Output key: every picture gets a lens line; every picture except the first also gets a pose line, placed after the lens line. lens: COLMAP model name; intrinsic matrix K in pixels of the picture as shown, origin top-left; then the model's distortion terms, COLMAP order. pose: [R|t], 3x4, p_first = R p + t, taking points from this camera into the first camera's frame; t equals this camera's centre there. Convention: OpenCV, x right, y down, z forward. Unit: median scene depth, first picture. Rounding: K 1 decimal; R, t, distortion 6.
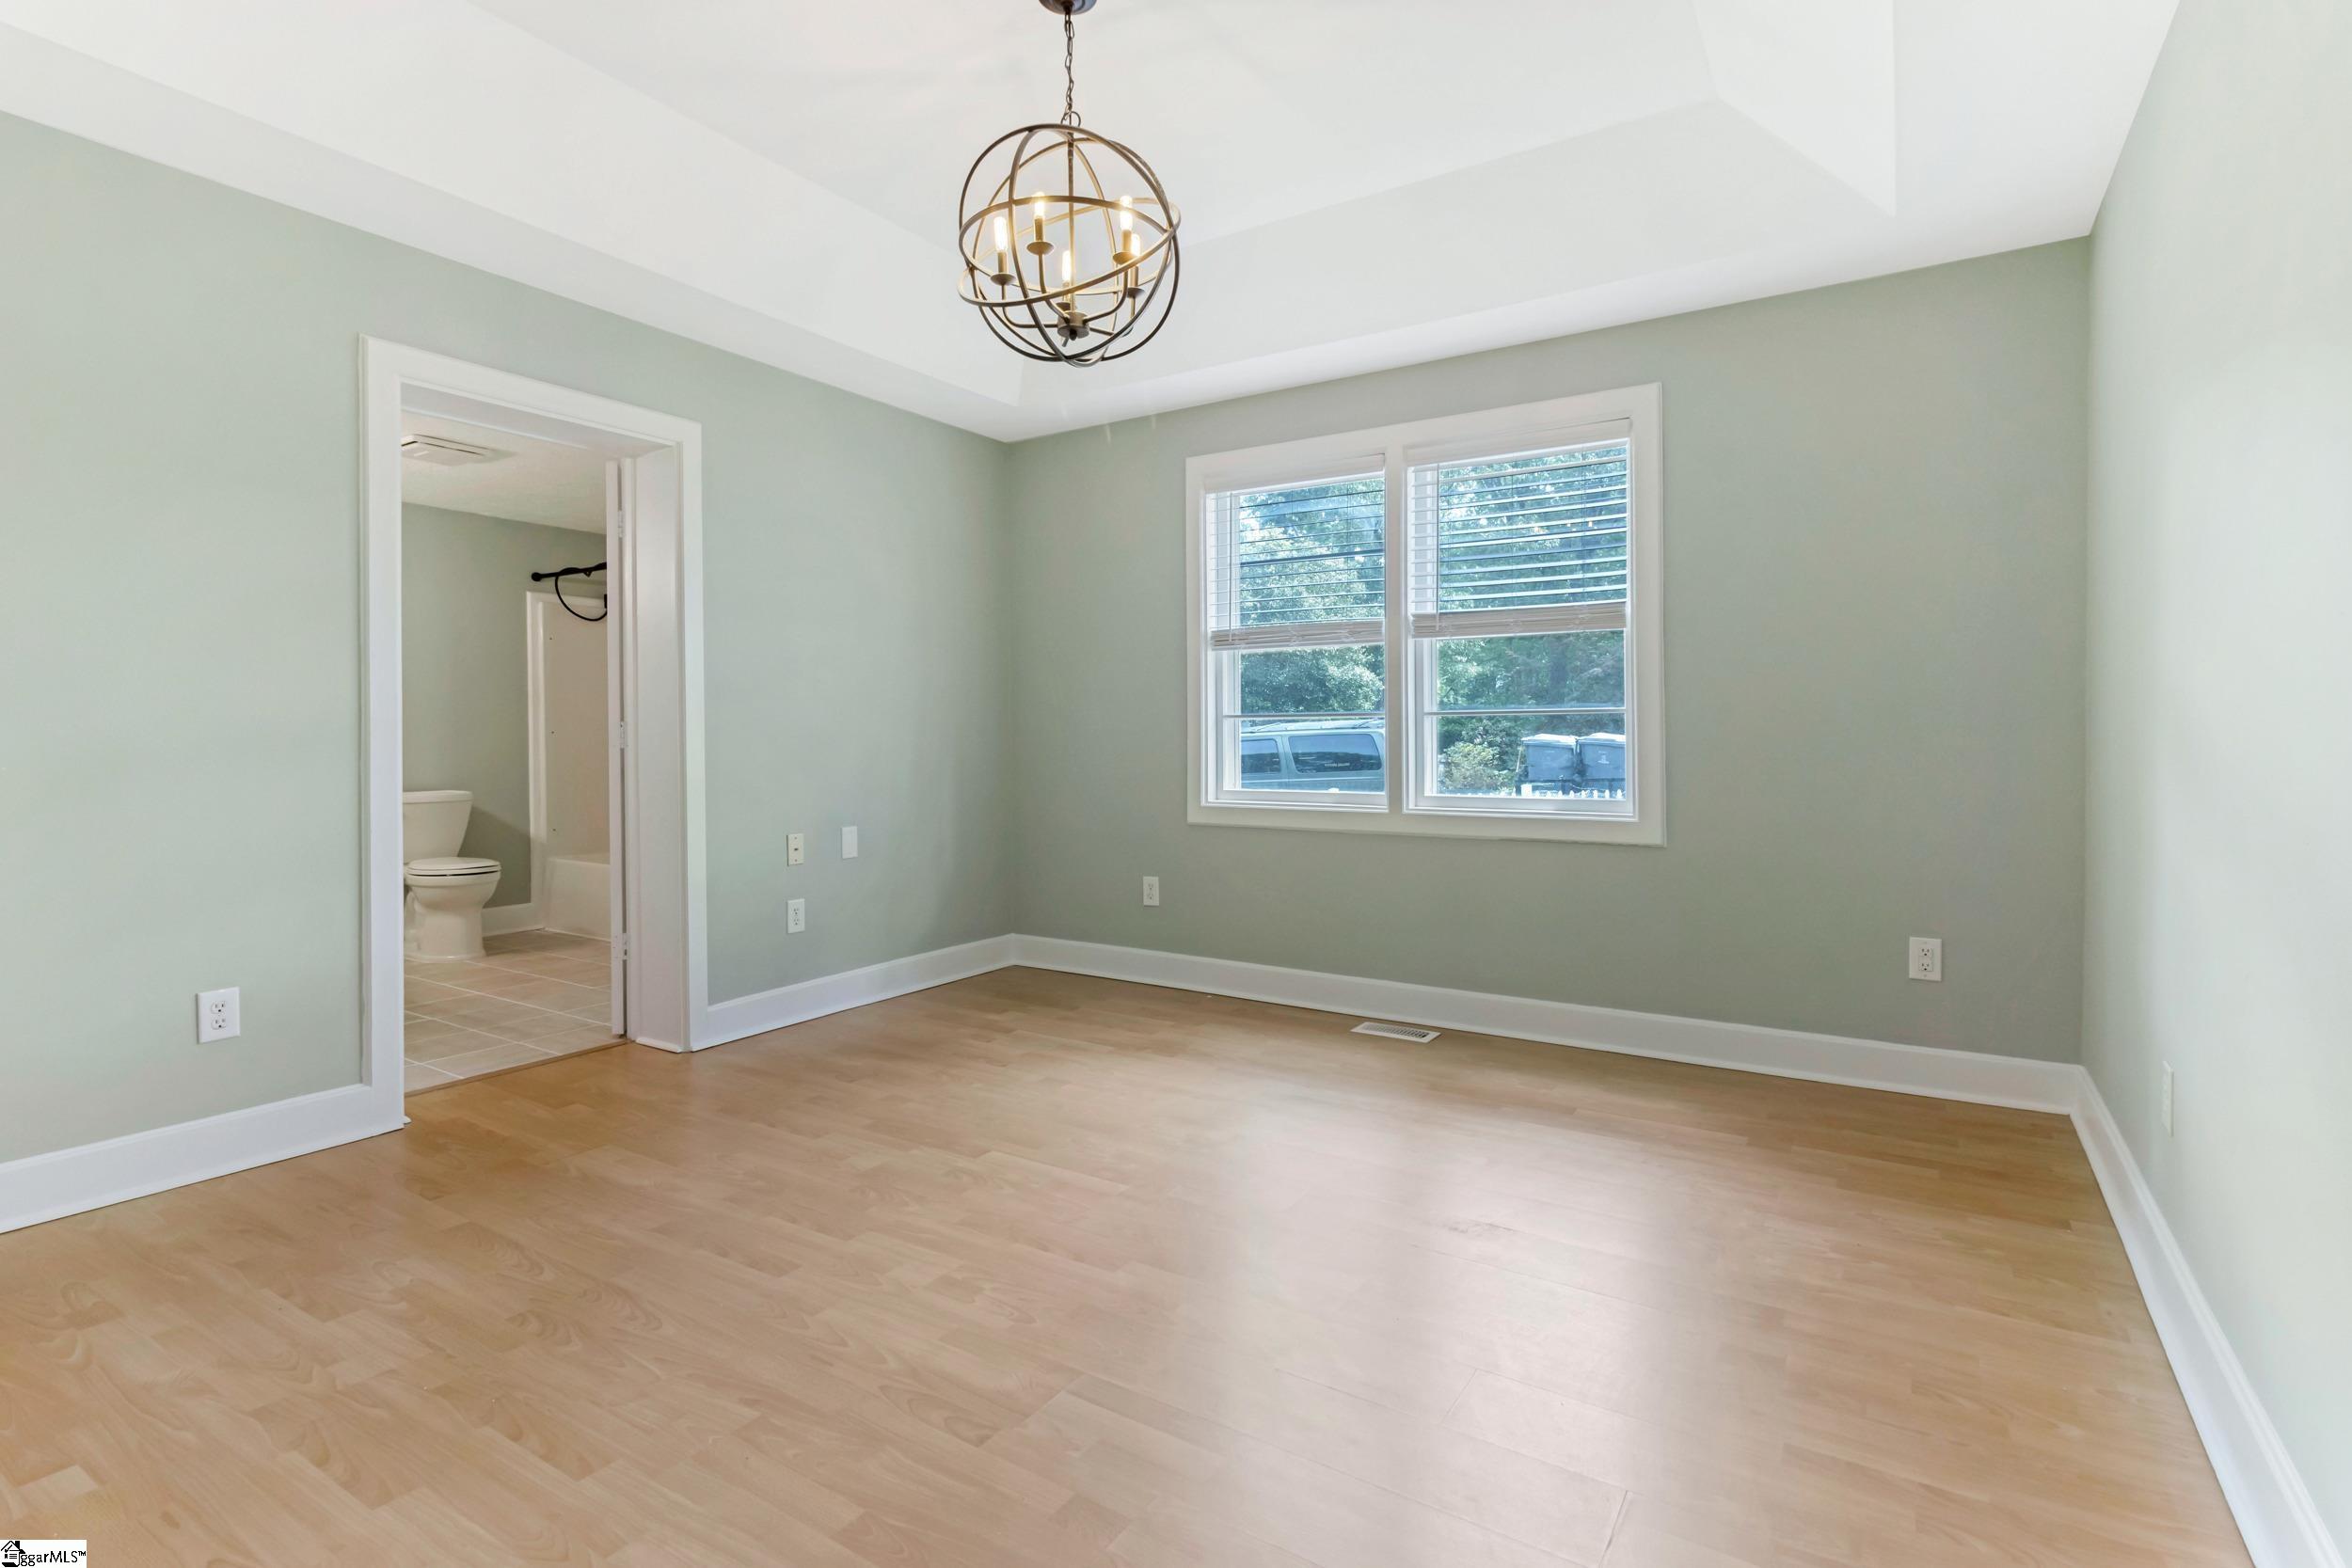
lens RADIAL K [[1132.1, 0, 1173.1], [0, 1132.1, 751.0], [0, 0, 1]] dist [0.000064, 0.000000]
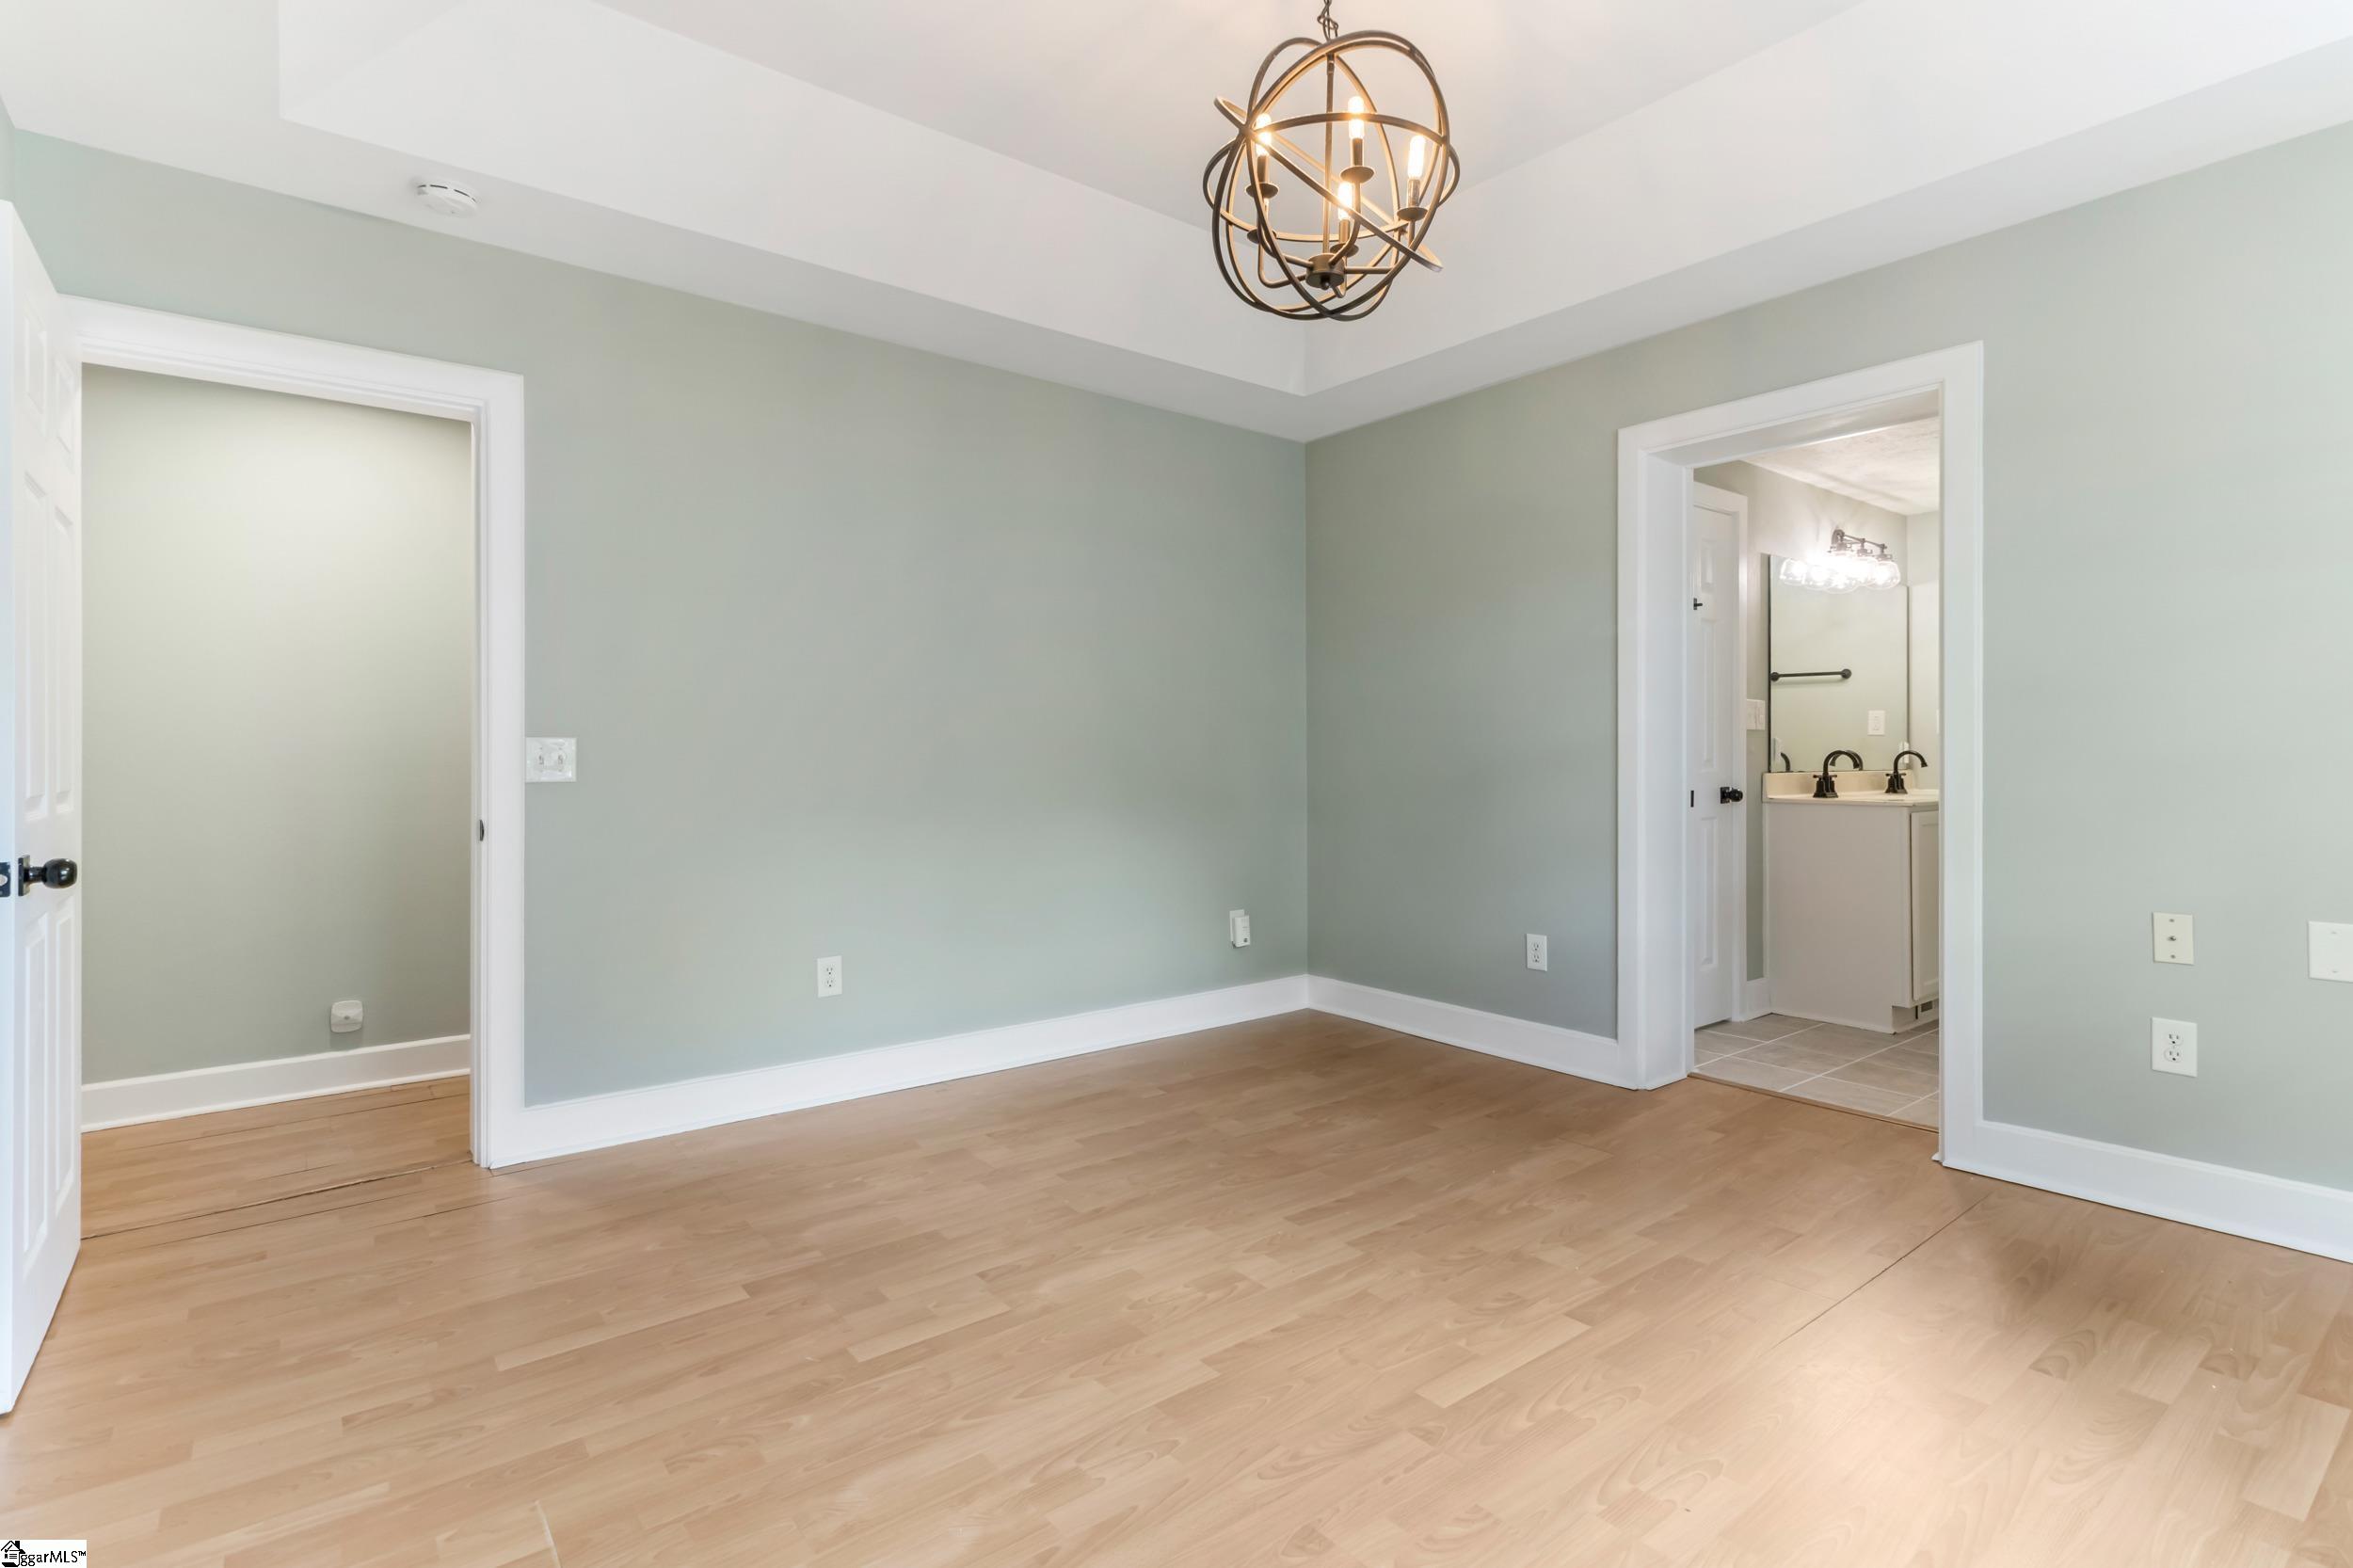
lens RADIAL K [[1132.7, 0, 1173.6], [0, 1132.7, 751.0], [0, 0, 1]] dist [0.000064, 0.000000]
pose [[-0.325509, -0.000927, -0.945539, 0.741108], [-0.010507, 0.999941, 0.002637, -0.020234], [0.945481, 0.010793, -0.325500, 1.173277]]
